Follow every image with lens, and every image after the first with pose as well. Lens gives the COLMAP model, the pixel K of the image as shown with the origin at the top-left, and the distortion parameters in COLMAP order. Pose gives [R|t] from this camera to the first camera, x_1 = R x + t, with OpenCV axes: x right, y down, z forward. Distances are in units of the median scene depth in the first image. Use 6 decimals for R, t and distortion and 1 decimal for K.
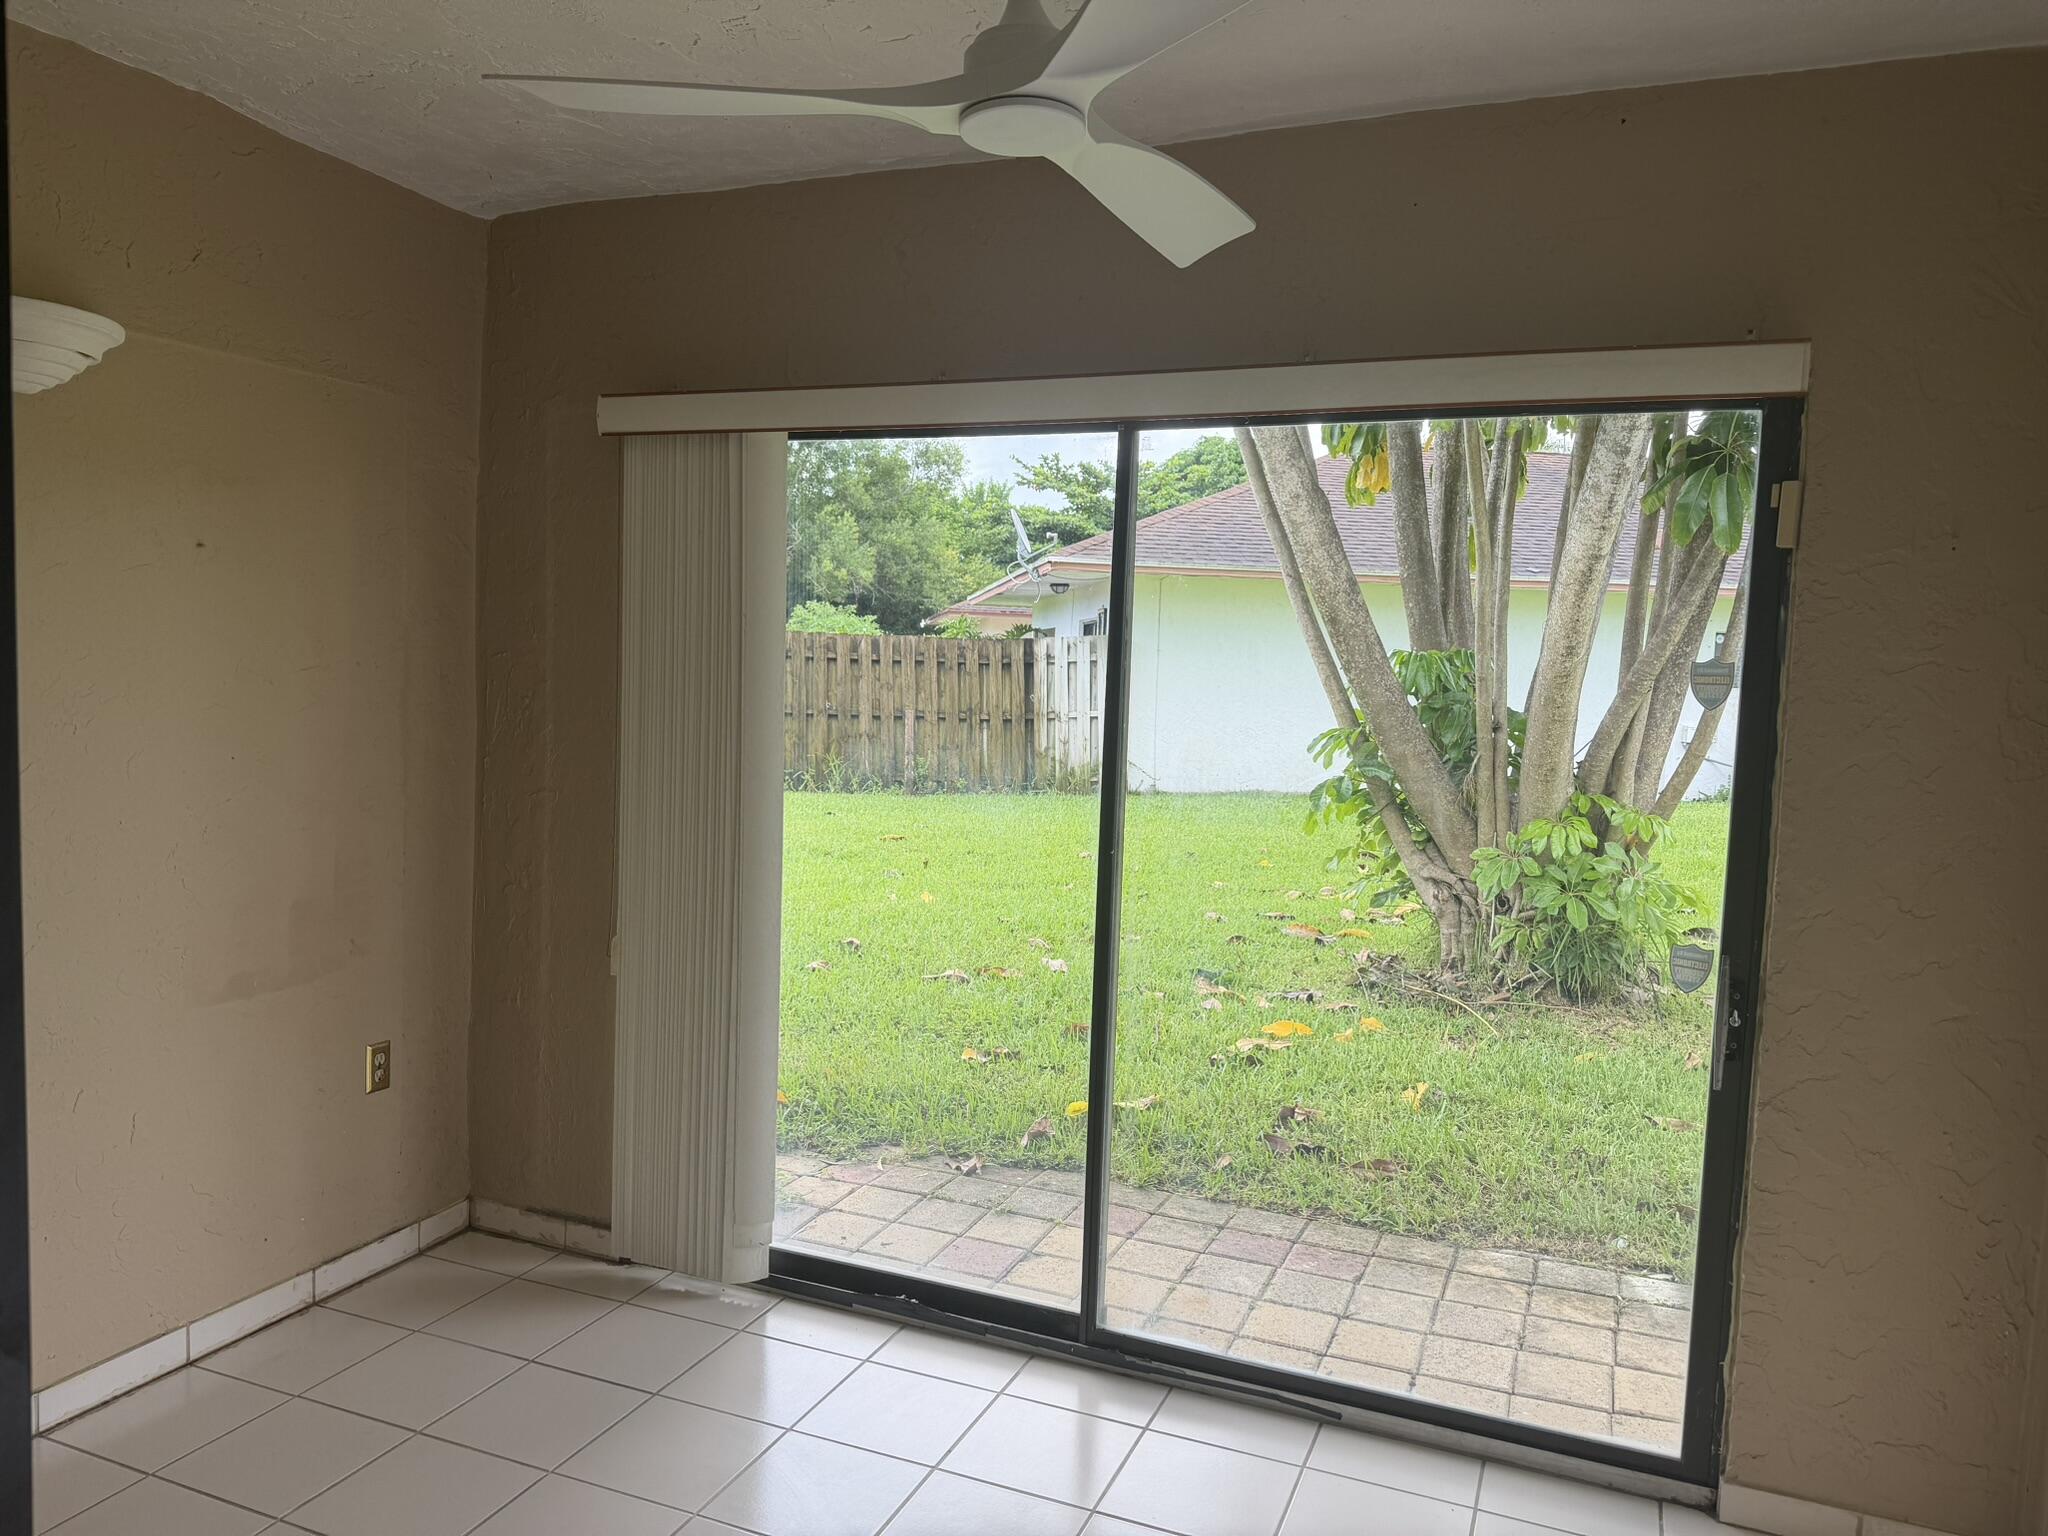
lens RADIAL K [[1434.8, 0, 1011.7], [0, 1434.8, 774.9], [0, 0, 1]] dist [0.075549, -0.107341]
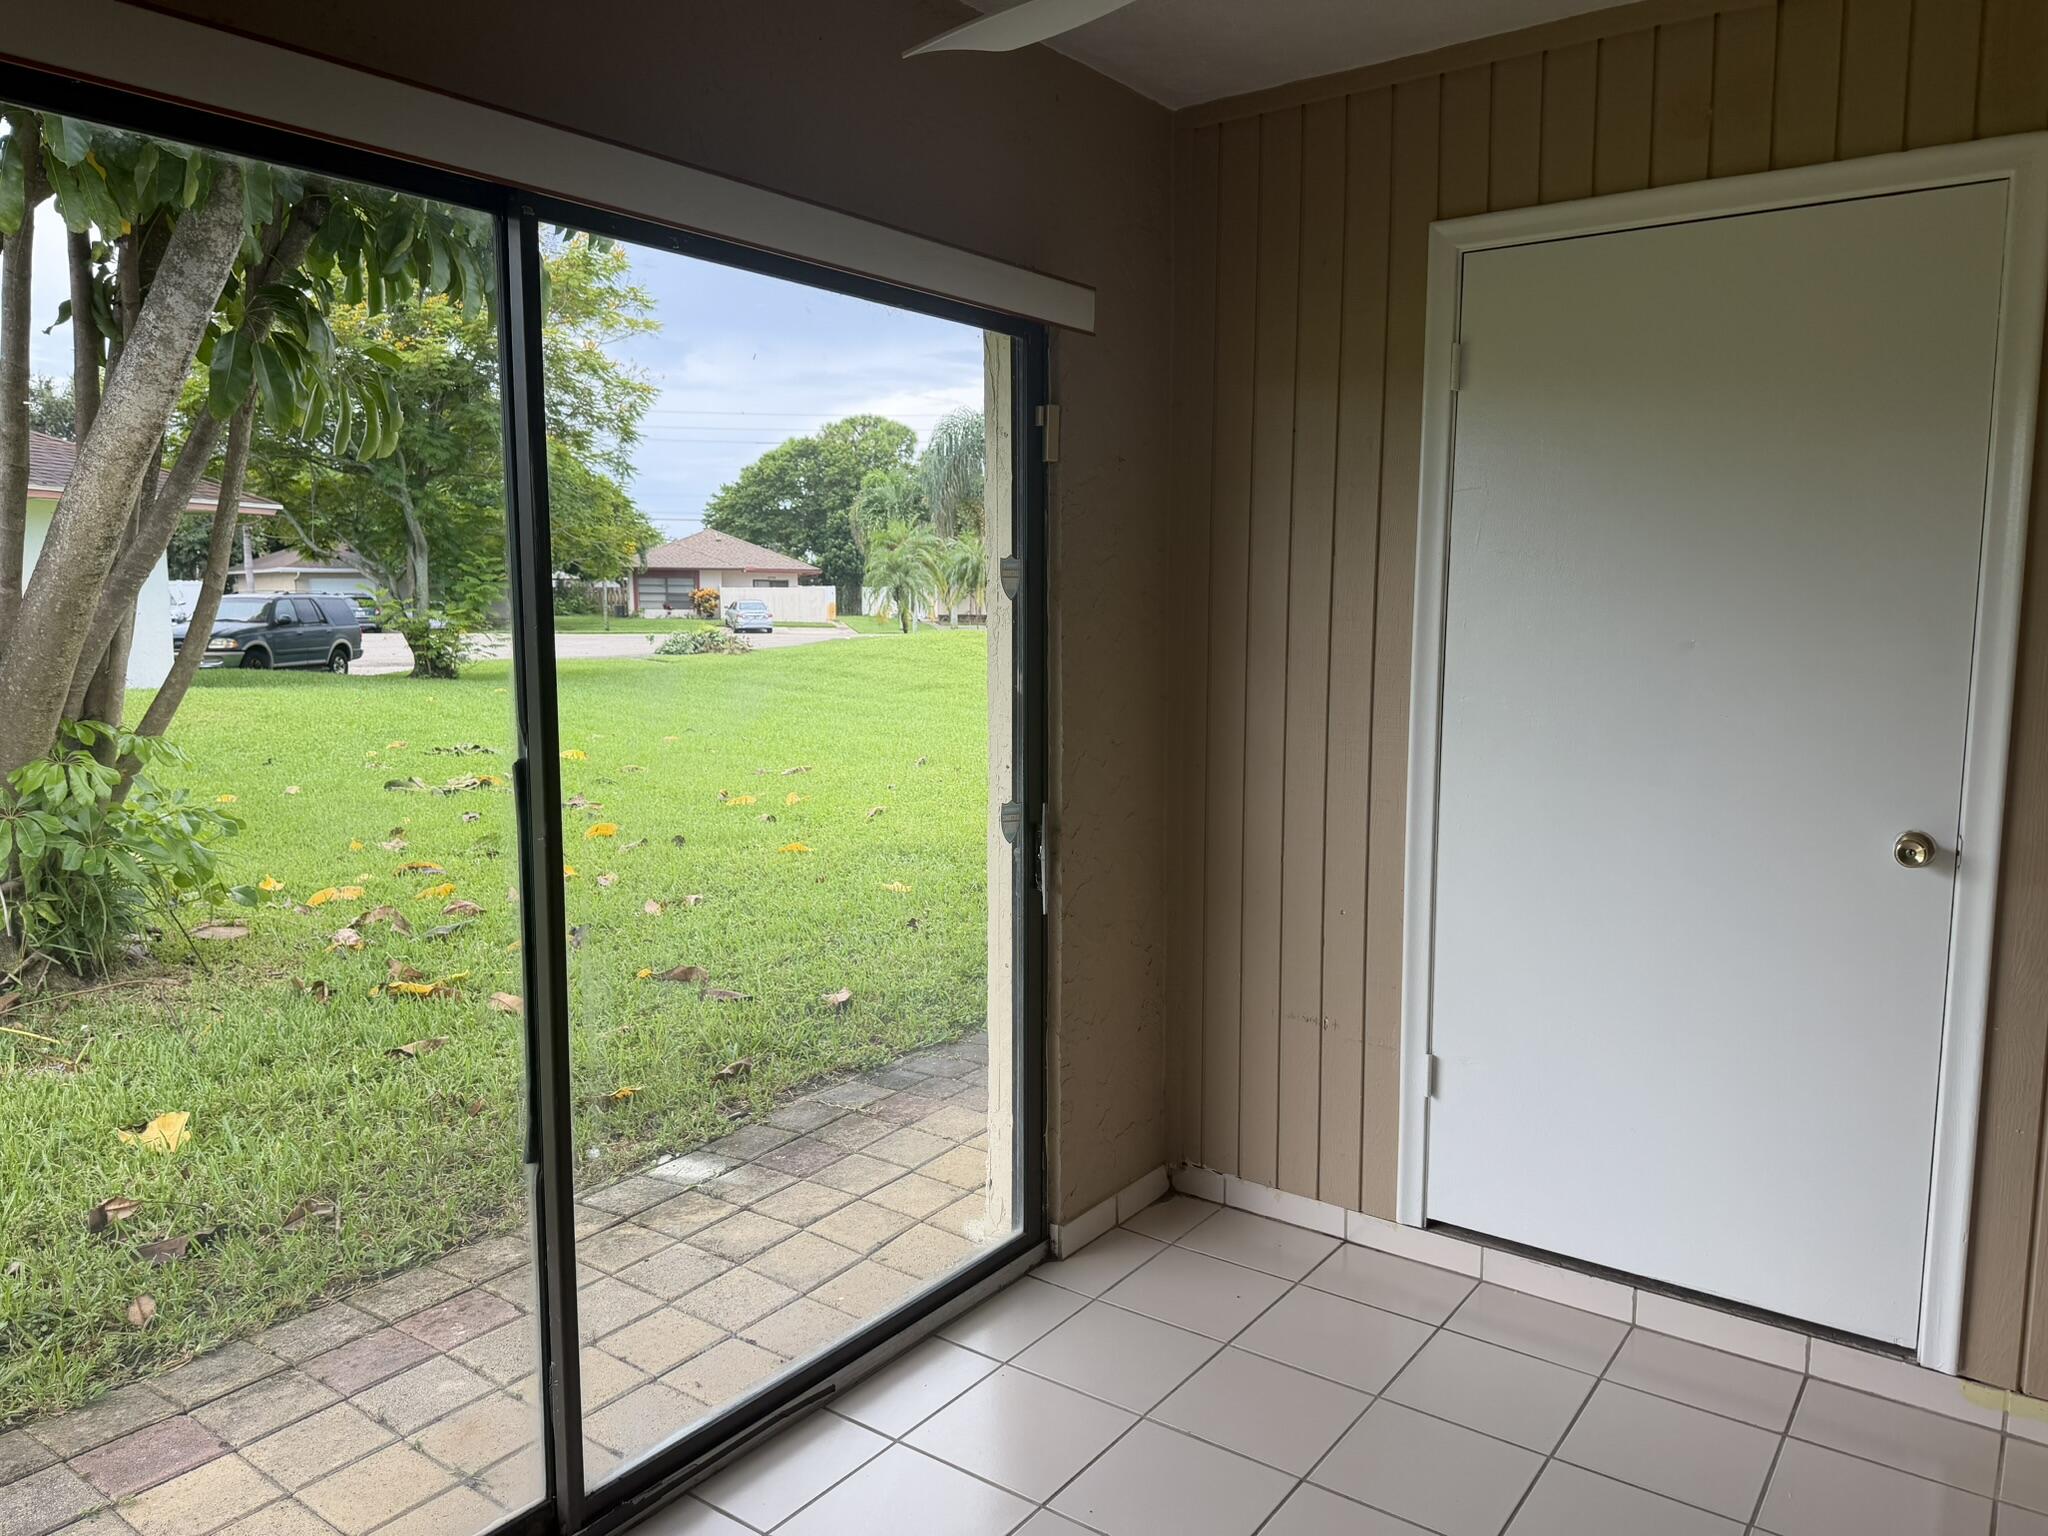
lens RADIAL K [[1434.8, 0, 1039.8], [0, 1434.8, 760.9], [0, 0, 1]] dist [0.075549, -0.107341]
pose [[0.230653, -0.147793, 0.961746, -0.249236], [0.082985, 0.987784, 0.131892, -0.026205], [-0.969491, 0.049389, 0.240101, 0.278467]]
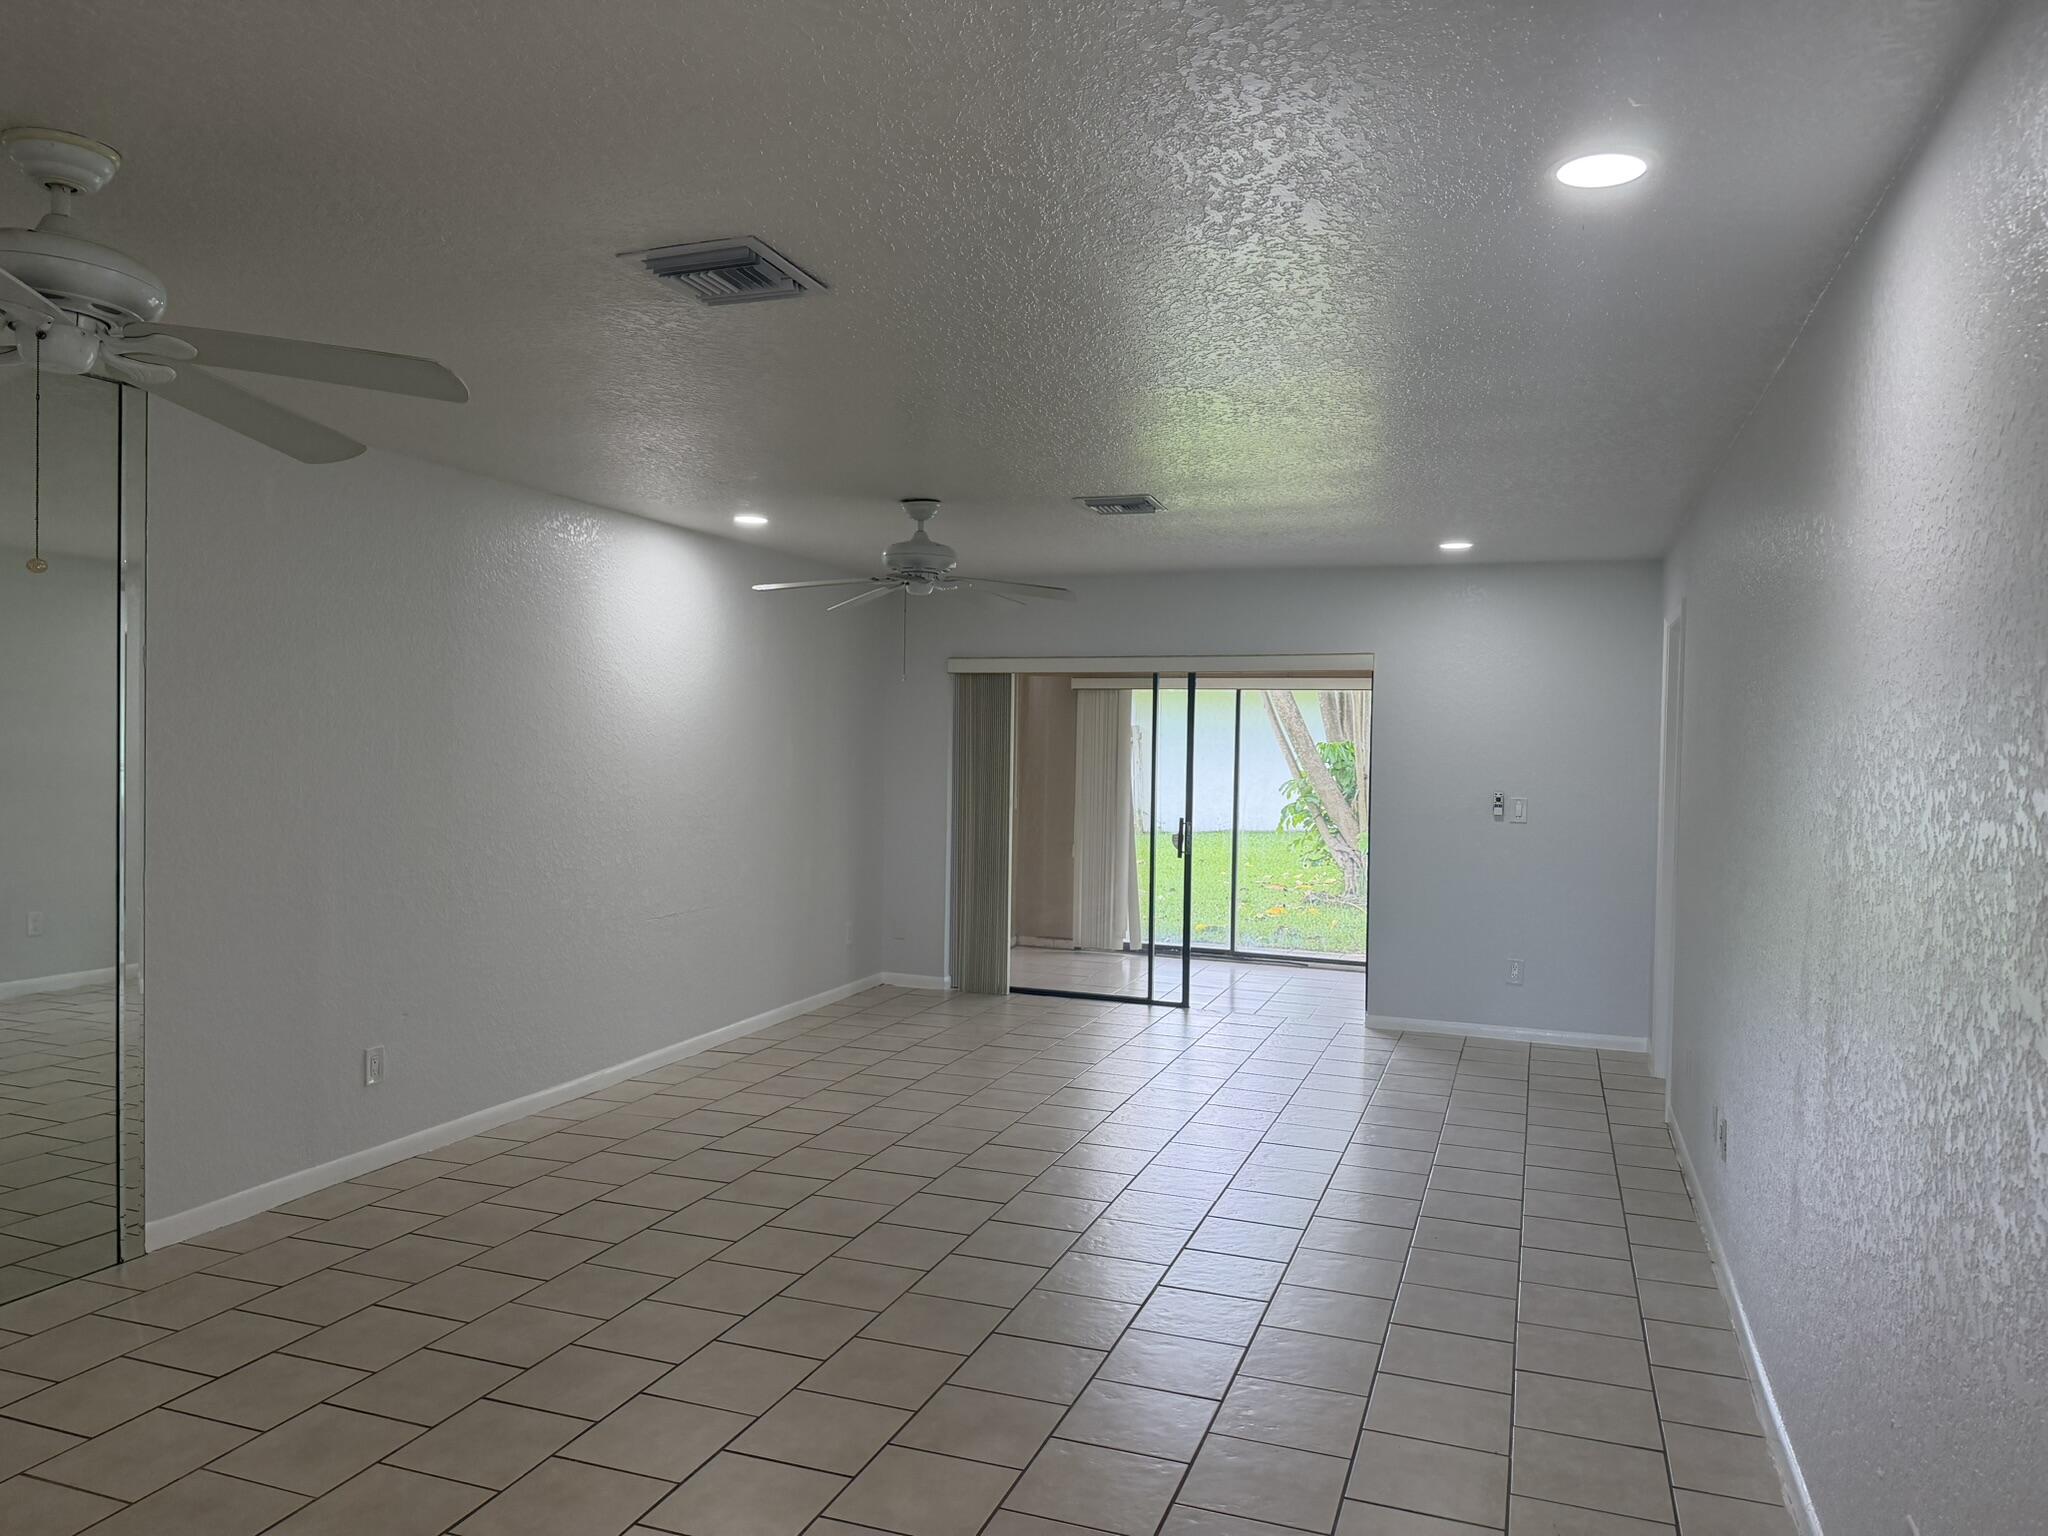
lens RADIAL K [[1434.8, 0, 1000.9], [0, 1434.8, 763.6], [0, 0, 1]] dist [0.075549, -0.107341]
pose [[0.999065, -0.014504, 0.040740, -0.292947], [0.016818, 0.998230, -0.057042, 0.058663], [-0.039841, 0.057673, 0.997540, -1.110255]]
